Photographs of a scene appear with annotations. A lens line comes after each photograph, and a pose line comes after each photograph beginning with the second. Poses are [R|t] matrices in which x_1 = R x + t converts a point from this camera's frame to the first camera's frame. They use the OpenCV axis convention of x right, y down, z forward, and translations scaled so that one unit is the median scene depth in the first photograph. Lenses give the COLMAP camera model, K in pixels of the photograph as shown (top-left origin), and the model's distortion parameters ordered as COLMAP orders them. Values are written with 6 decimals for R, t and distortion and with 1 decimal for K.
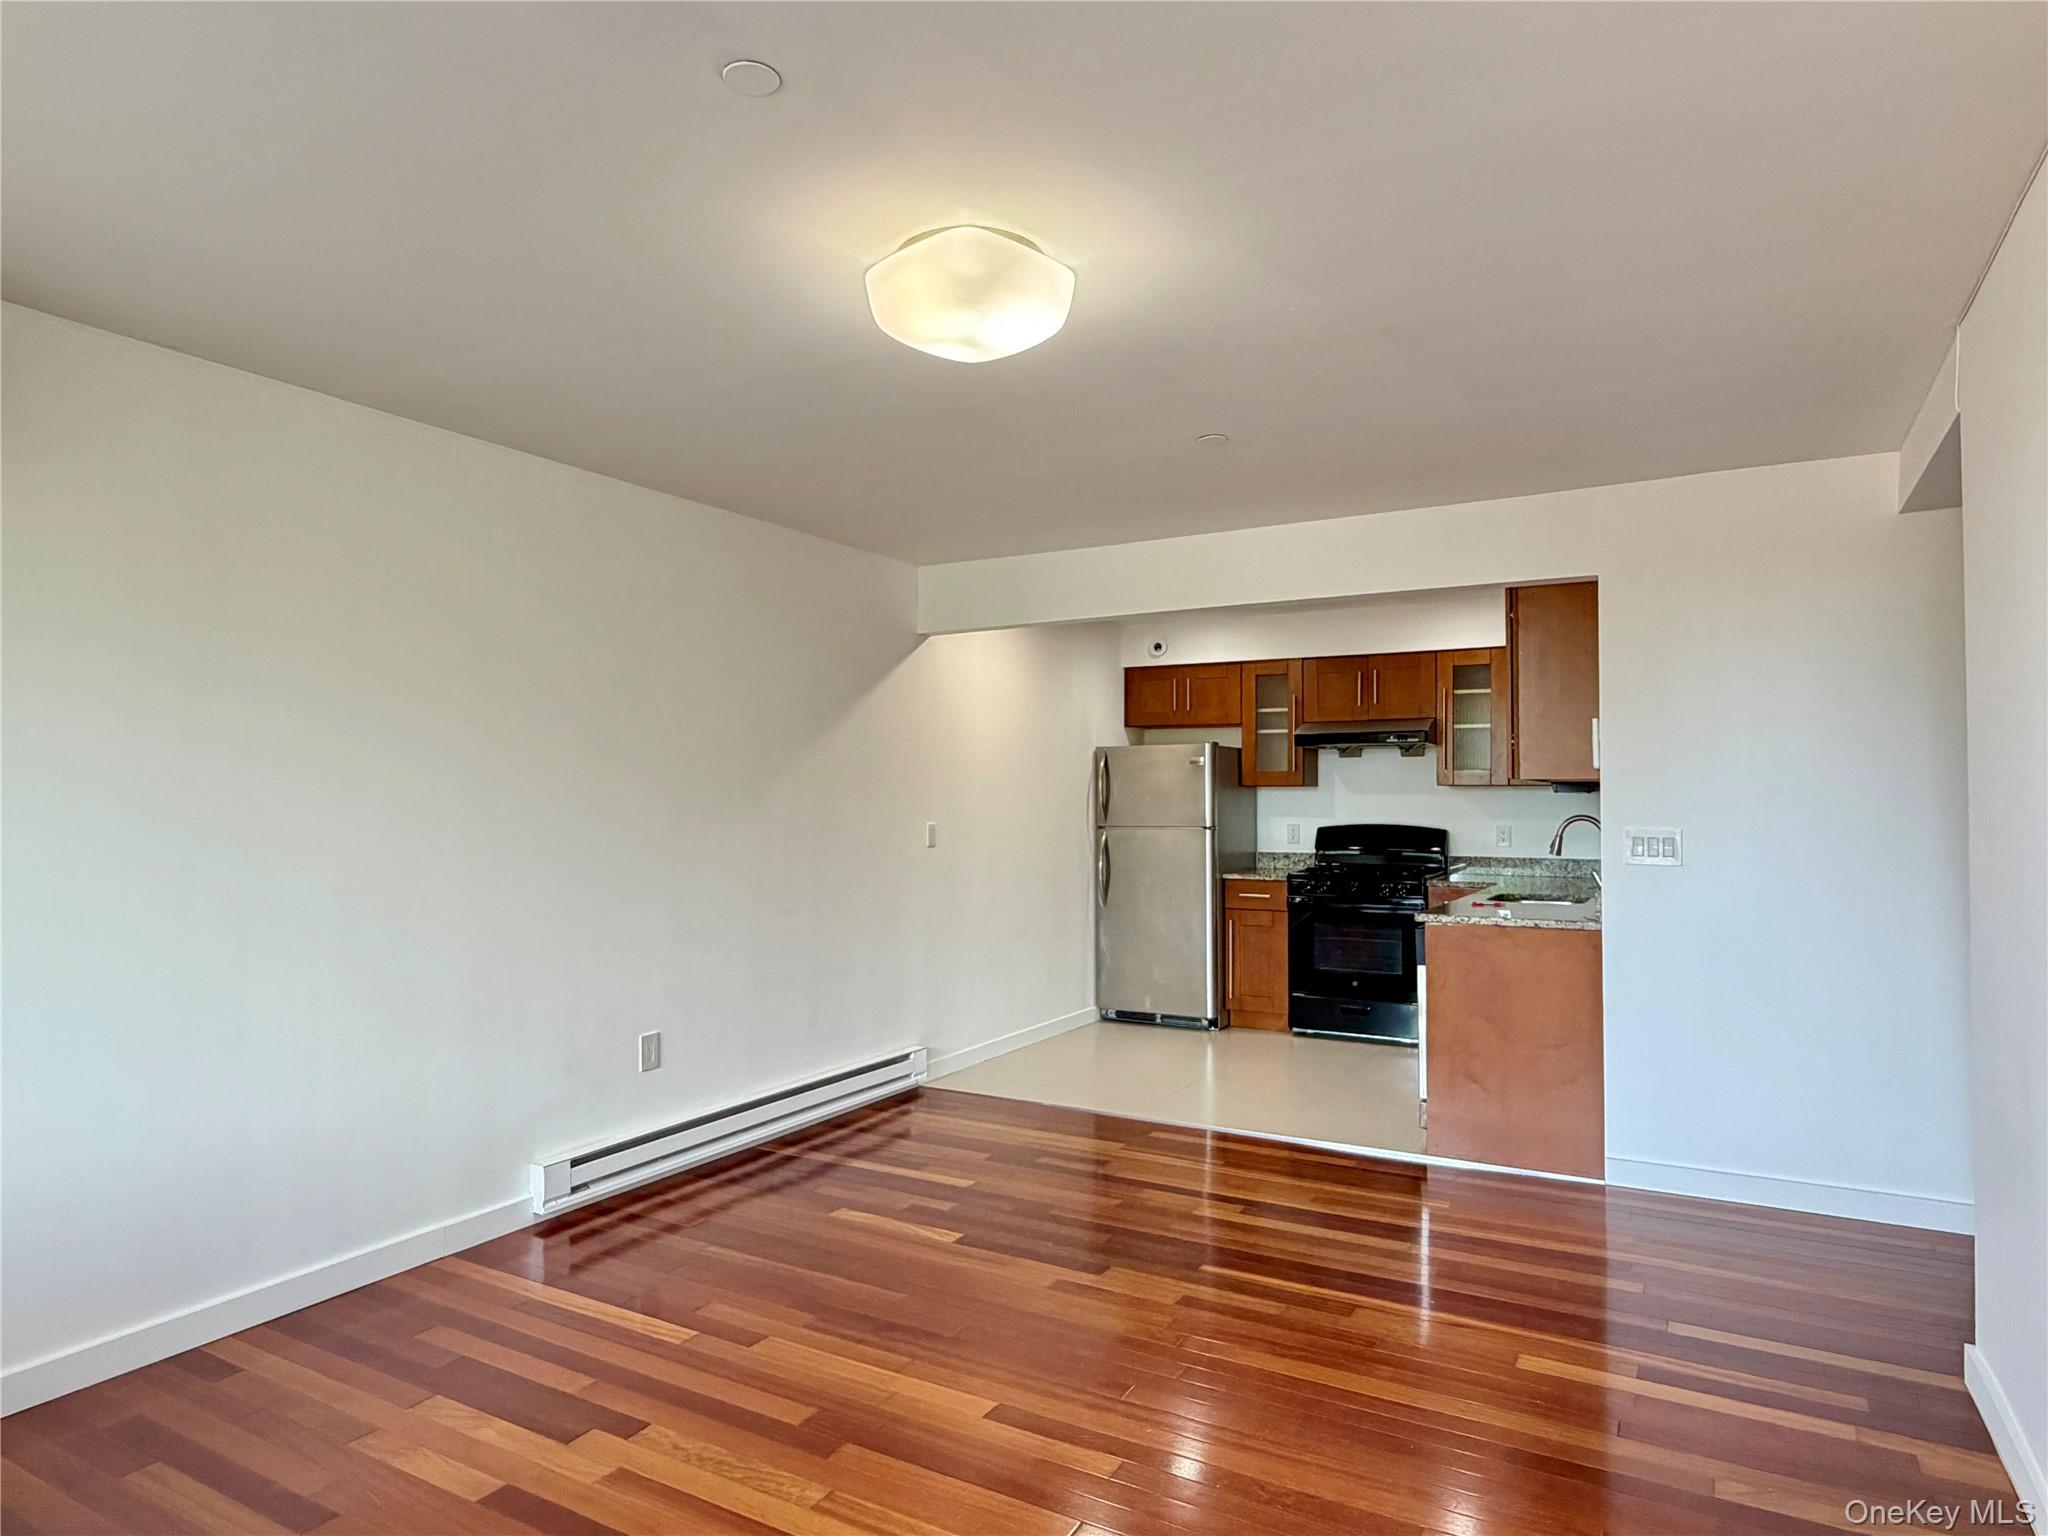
lens RADIAL K [[1188.8, 0, 1024.0], [0, 1188.8, 768.0], [0, 0, 1]] dist [0.004487, 0.001404]
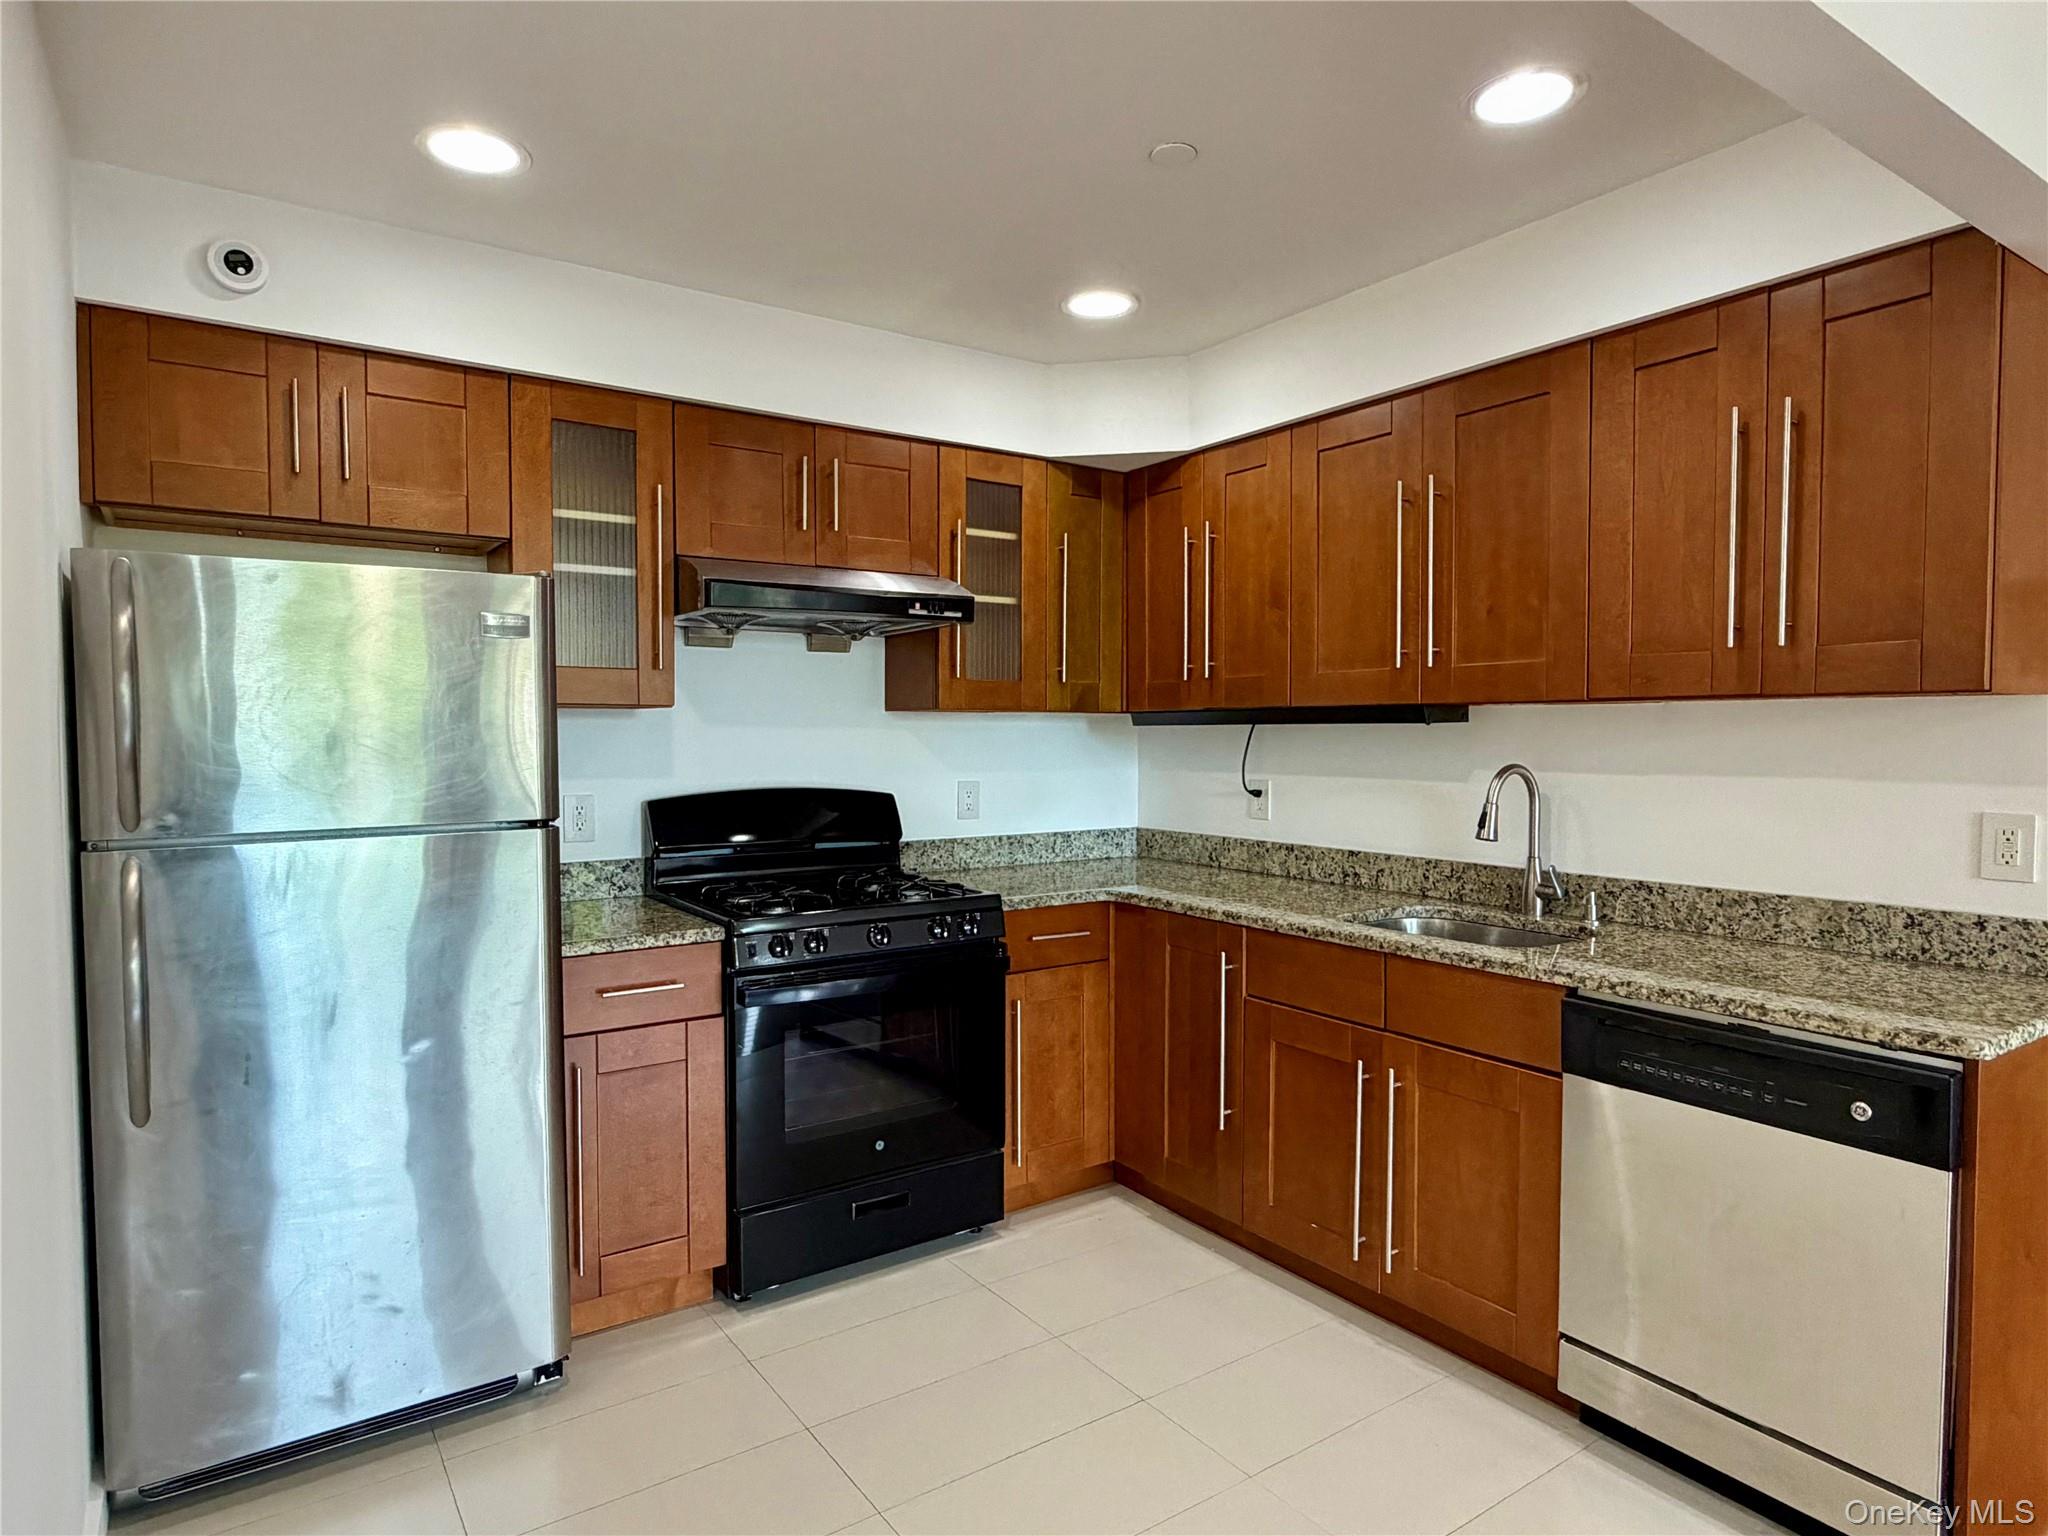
lens RADIAL K [[1188.8, 0, 1024.0], [0, 1188.8, 768.0], [0, 0, 1]] dist [0.004487, 0.001404]
pose [[0.428752, -0.032327, 0.902843, -0.094783], [-0.026102, 0.998499, 0.048148, 0.013175], [-0.903045, -0.044210, 0.427265, 0.703523]]
